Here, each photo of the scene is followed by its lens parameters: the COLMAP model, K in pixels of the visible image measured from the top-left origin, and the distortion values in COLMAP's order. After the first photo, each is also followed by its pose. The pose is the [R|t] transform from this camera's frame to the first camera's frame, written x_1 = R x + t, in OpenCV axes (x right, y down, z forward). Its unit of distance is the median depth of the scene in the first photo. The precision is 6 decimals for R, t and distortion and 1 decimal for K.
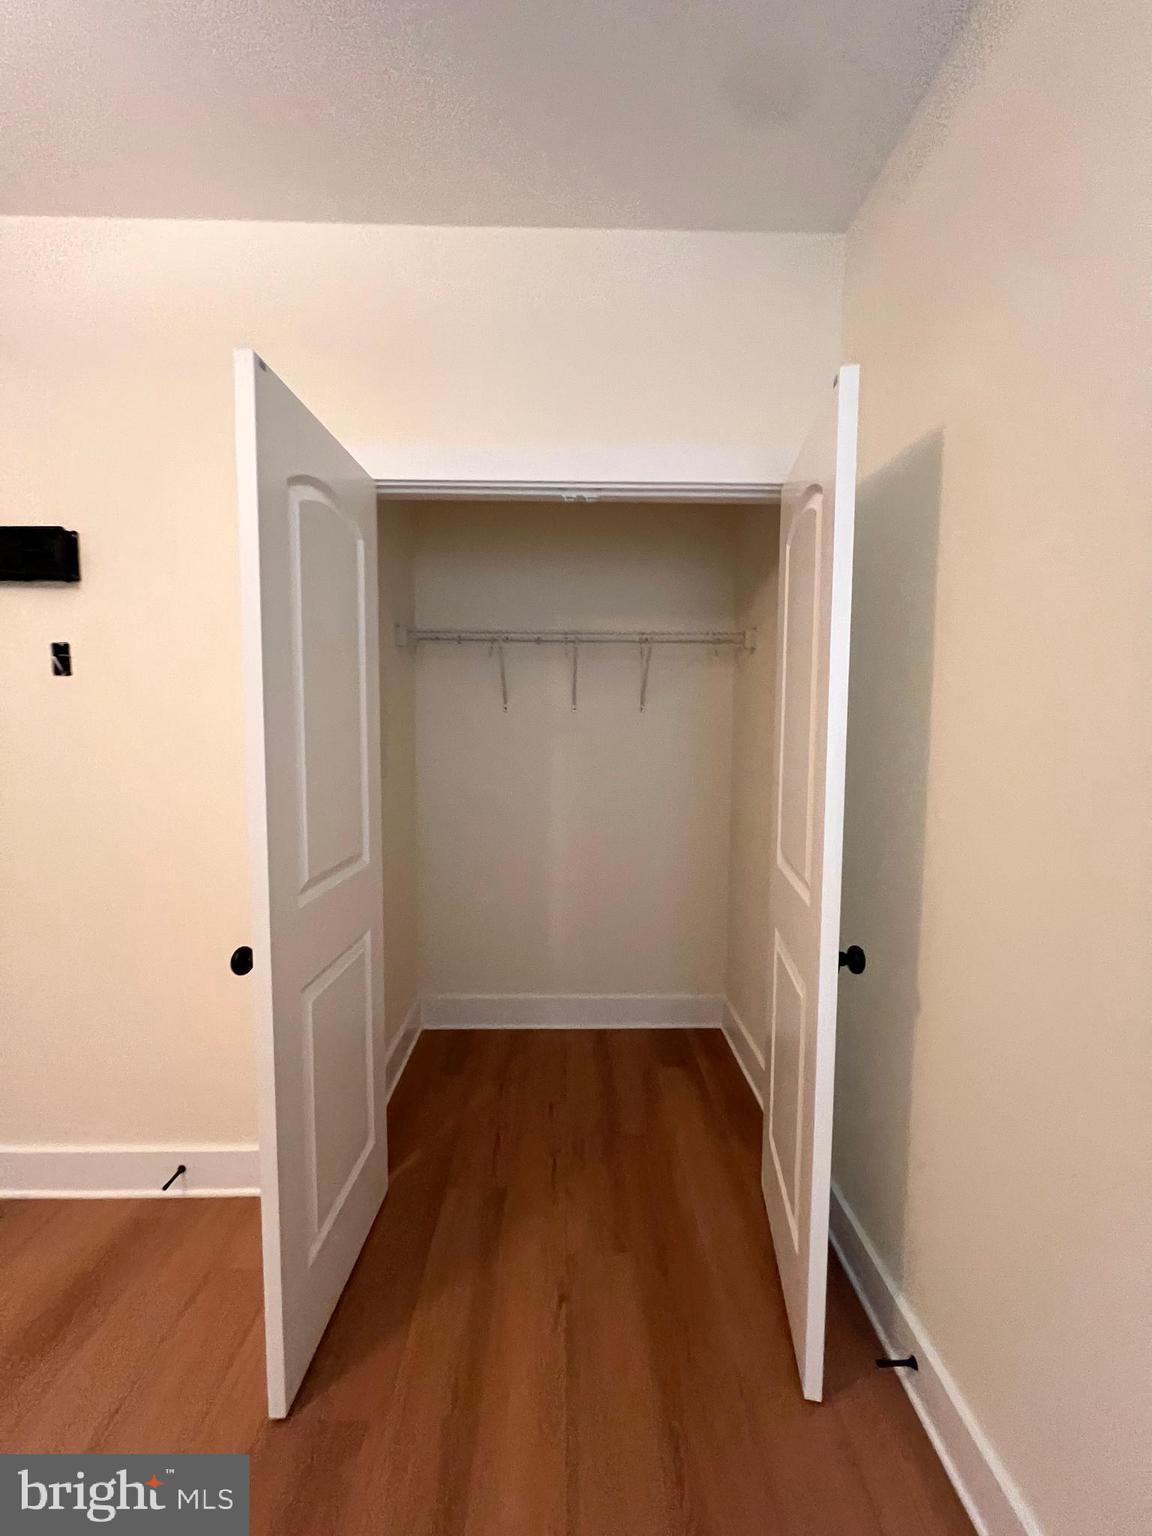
lens RADIAL K [[611.7, 0, 577.6], [0, 611.7, 764.8], [0, 0, 1]] dist [-0.005973, 0.000112]
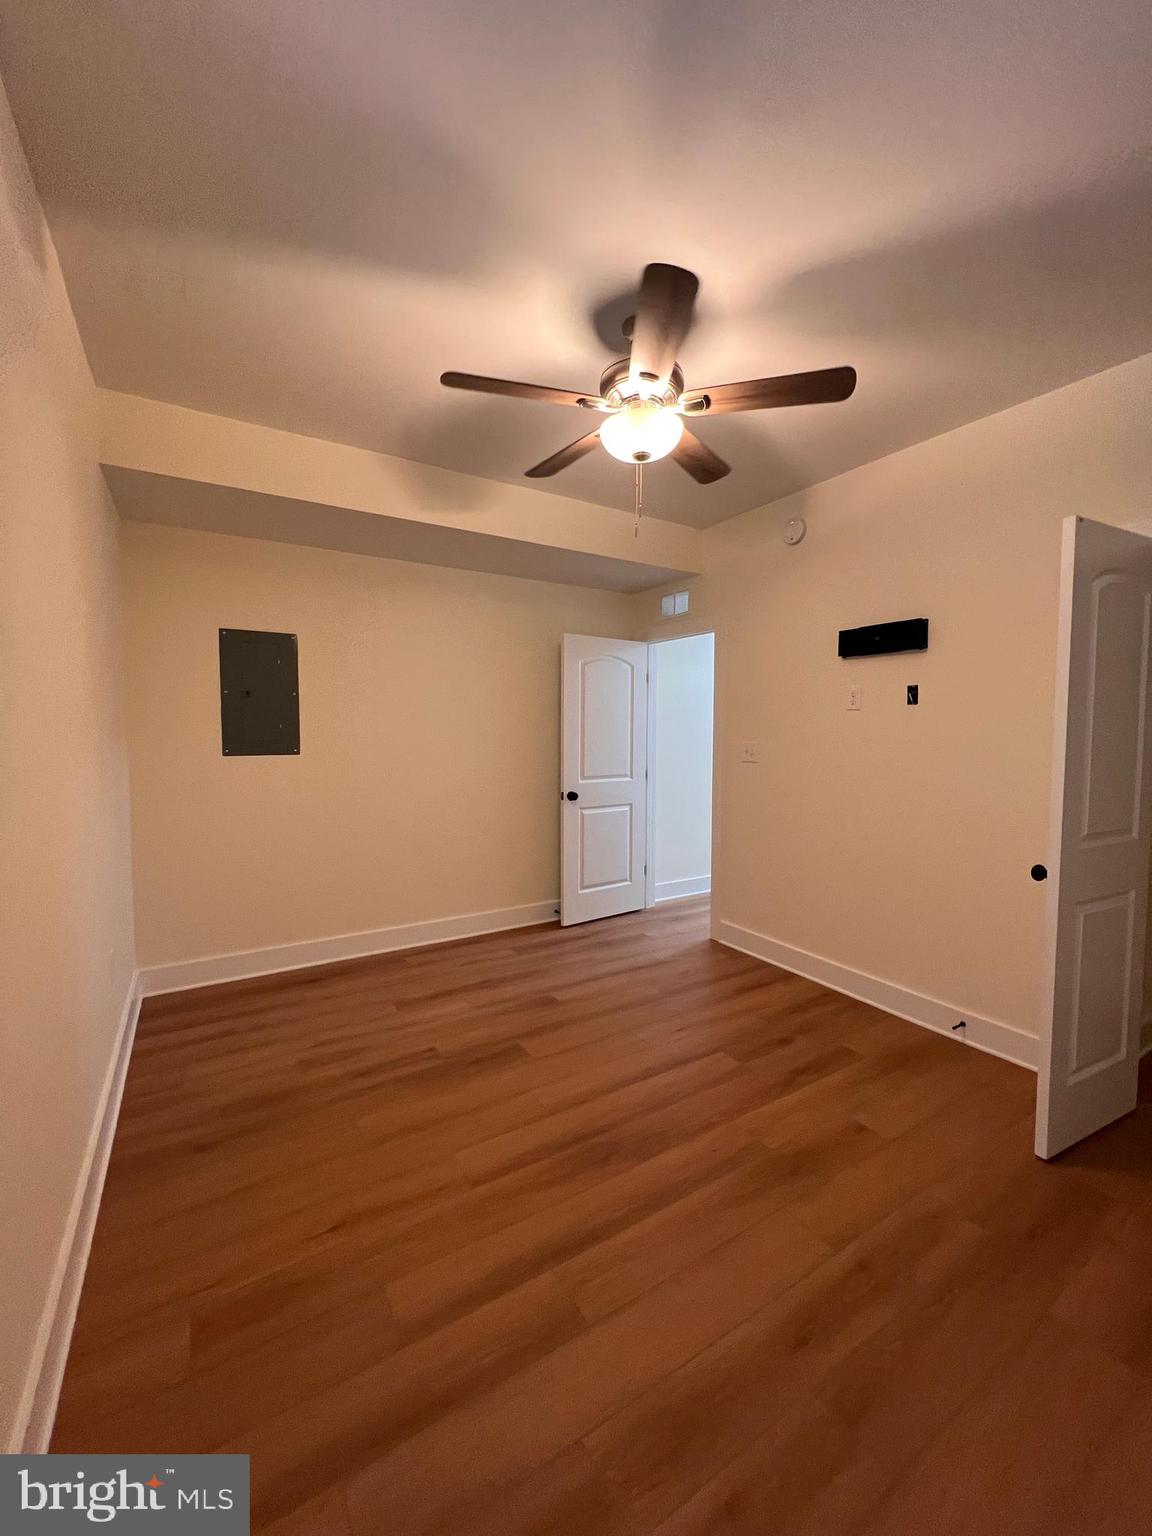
lens RADIAL K [[607.2, 0, 580.8], [0, 607.2, 760.1], [0, 0, 1]] dist [0.000587, 0.000016]
pose [[0.479751, 0.047753, -0.876104, 0.199677], [-0.062686, 0.997832, 0.020061, 0.032117], [0.875162, 0.045295, 0.481705, -0.620469]]
